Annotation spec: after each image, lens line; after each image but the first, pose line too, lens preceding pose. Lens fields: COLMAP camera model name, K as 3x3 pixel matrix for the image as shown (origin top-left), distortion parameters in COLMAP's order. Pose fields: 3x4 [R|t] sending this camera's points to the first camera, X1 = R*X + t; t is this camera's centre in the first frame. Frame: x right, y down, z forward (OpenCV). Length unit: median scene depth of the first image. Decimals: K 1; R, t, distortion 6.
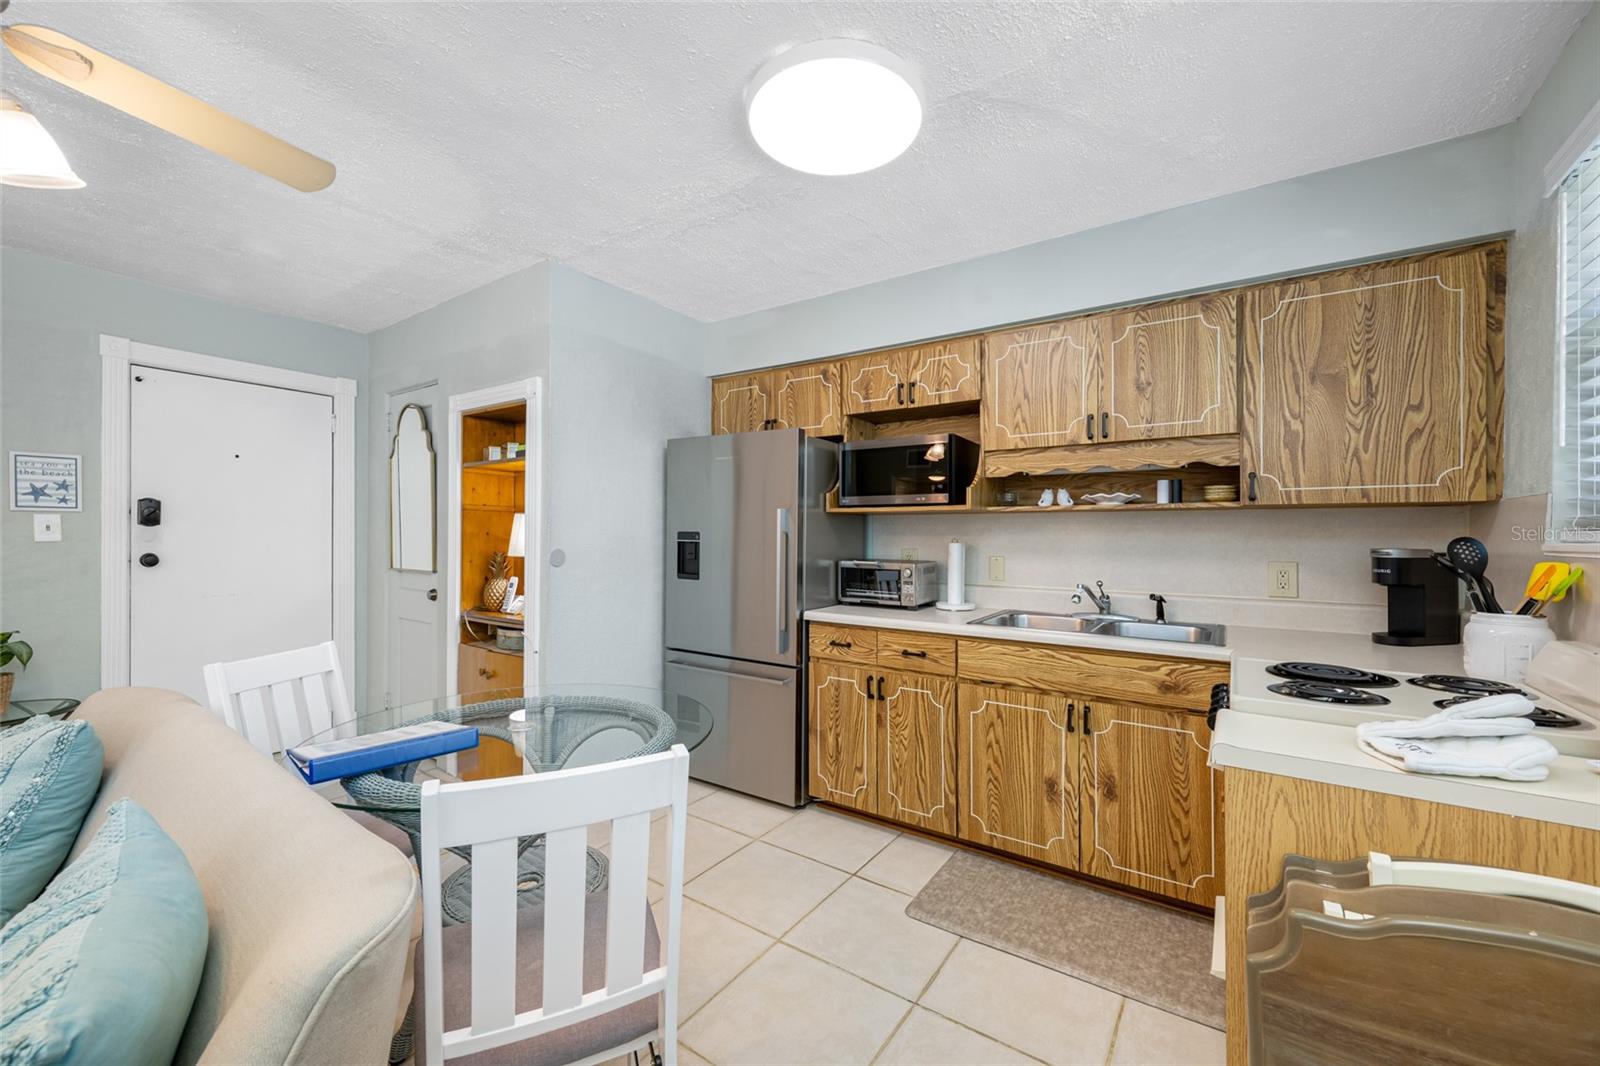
lens RADIAL K [[646.8, 0, 786.3], [0, 646.8, 530.9], [0, 0, 1]] dist [0.001520, 0.000095]
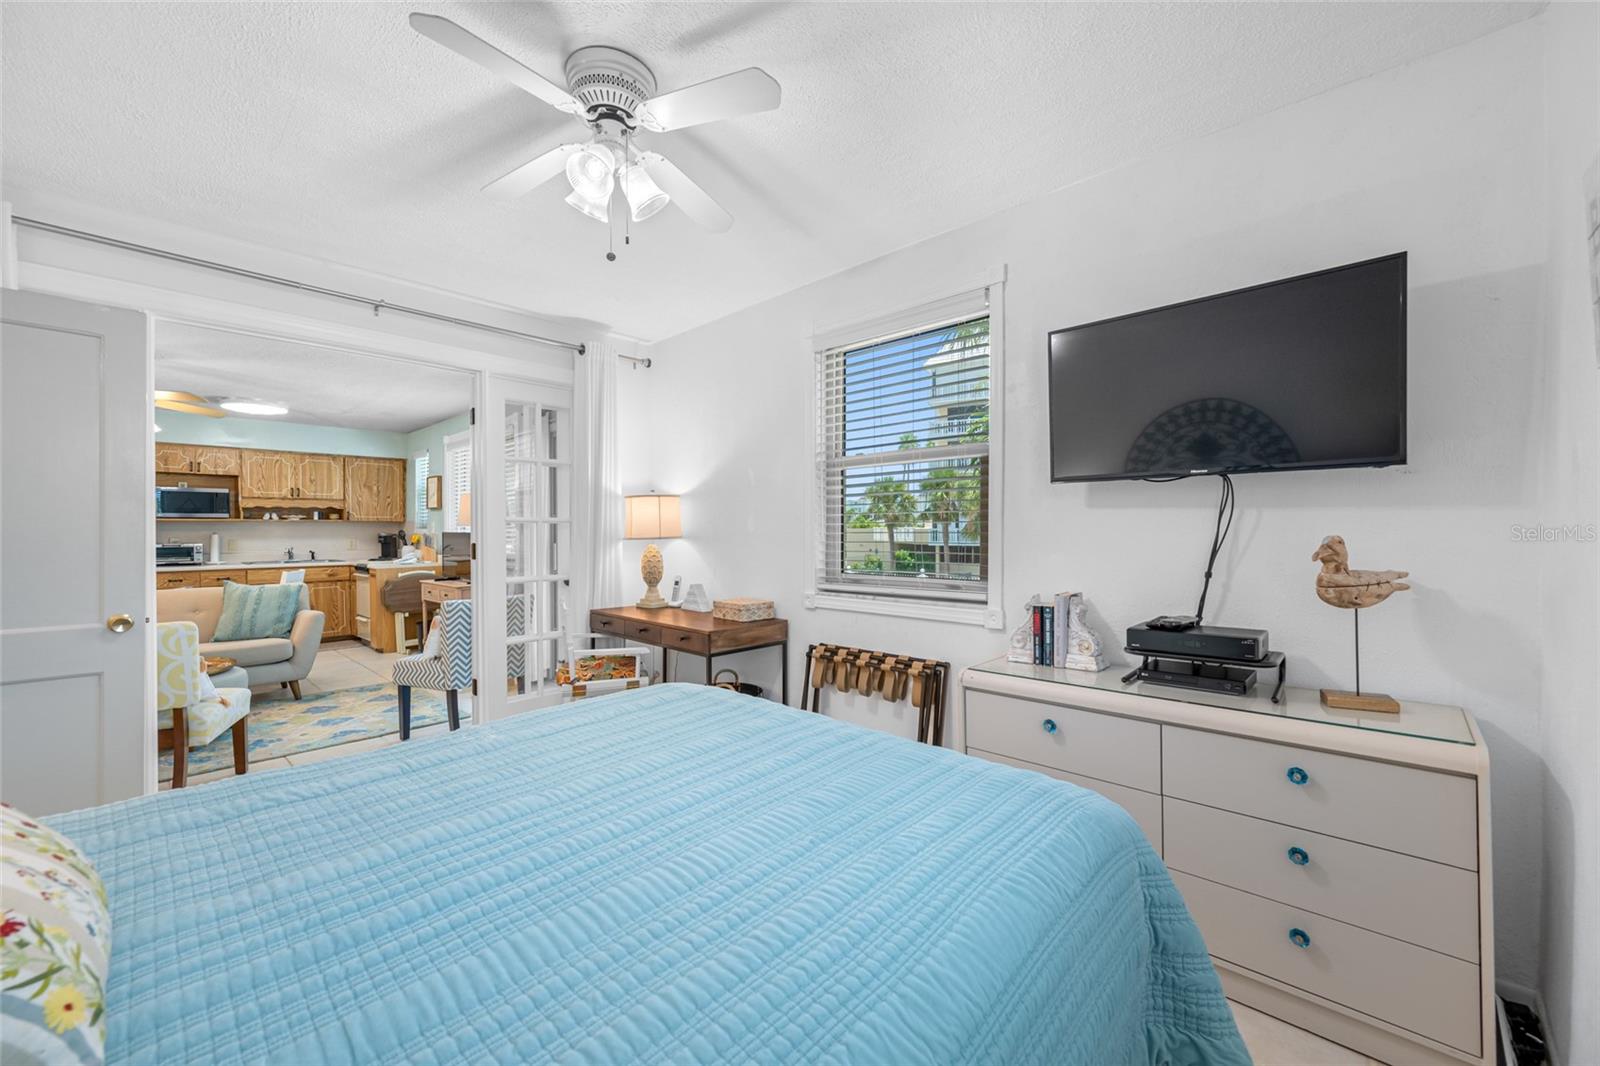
lens RADIAL K [[631.2, 0, 802.8], [0, 631.2, 527.2], [0, 0, 1]] dist [-0.001361, 0.000201]
pose [[0.121116, -0.002654, 0.992635, -1.905998], [-0.000462, 0.999996, 0.002730, -0.015763], [-0.992638, -0.000789, 0.121115, -1.478261]]
